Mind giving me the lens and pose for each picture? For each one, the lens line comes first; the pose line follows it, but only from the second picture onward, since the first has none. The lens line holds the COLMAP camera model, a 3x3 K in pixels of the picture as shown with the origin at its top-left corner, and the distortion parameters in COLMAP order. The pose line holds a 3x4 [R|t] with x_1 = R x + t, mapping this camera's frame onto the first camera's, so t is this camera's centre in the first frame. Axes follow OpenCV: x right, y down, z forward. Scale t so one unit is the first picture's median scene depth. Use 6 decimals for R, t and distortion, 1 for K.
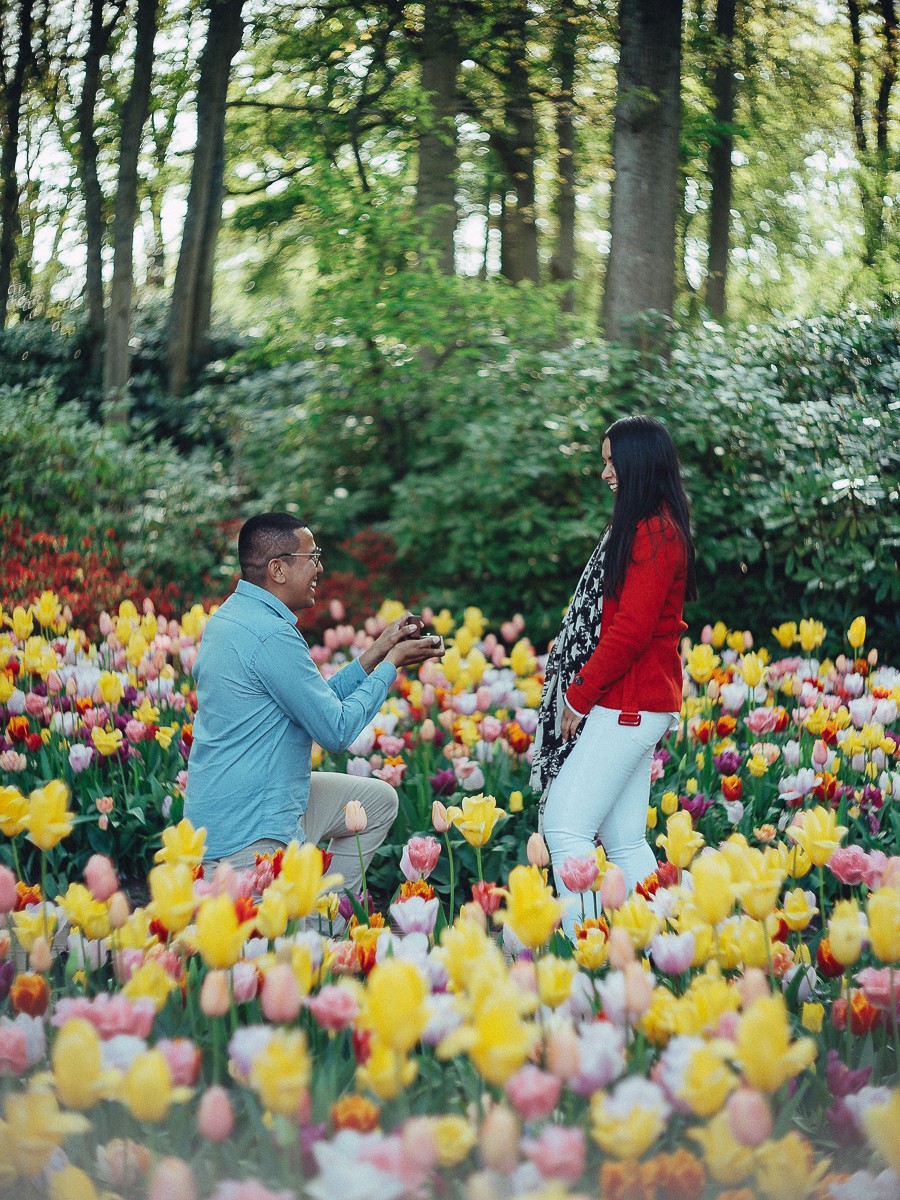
lens RADIAL K [[2632.9, 0, 450.0], [0, 2632.9, 600.0], [0, 0, 1]] dist [0.047233, -0.516375]
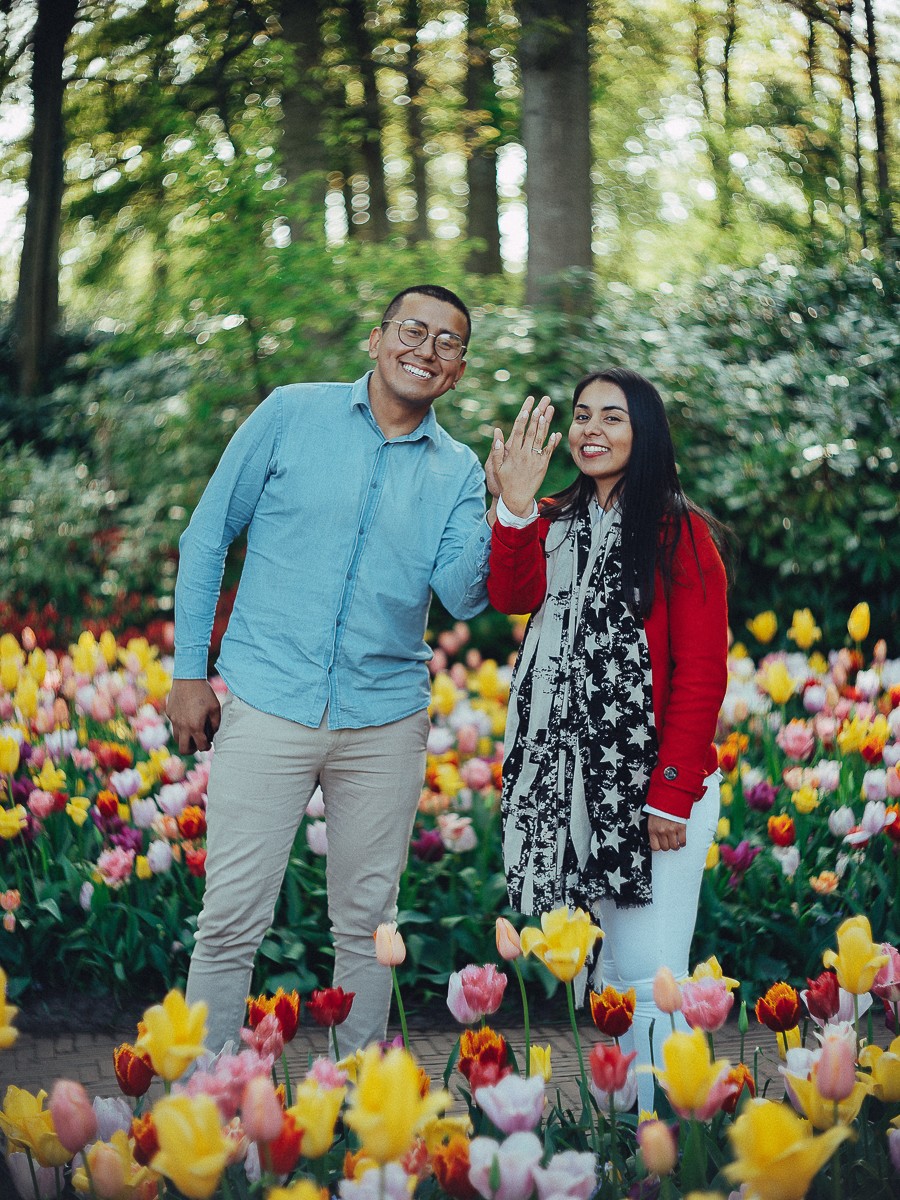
lens RADIAL K [[2632.9, 0, 450.0], [0, 2632.9, 600.0], [0, 0, 1]] dist [0.047233, -0.516375]
pose [[0.996602, -0.058692, 0.057783, -0.026168], [0.058379, 0.998269, 0.007098, -0.008128], [-0.058100, -0.003701, 0.998304, 0.129033]]
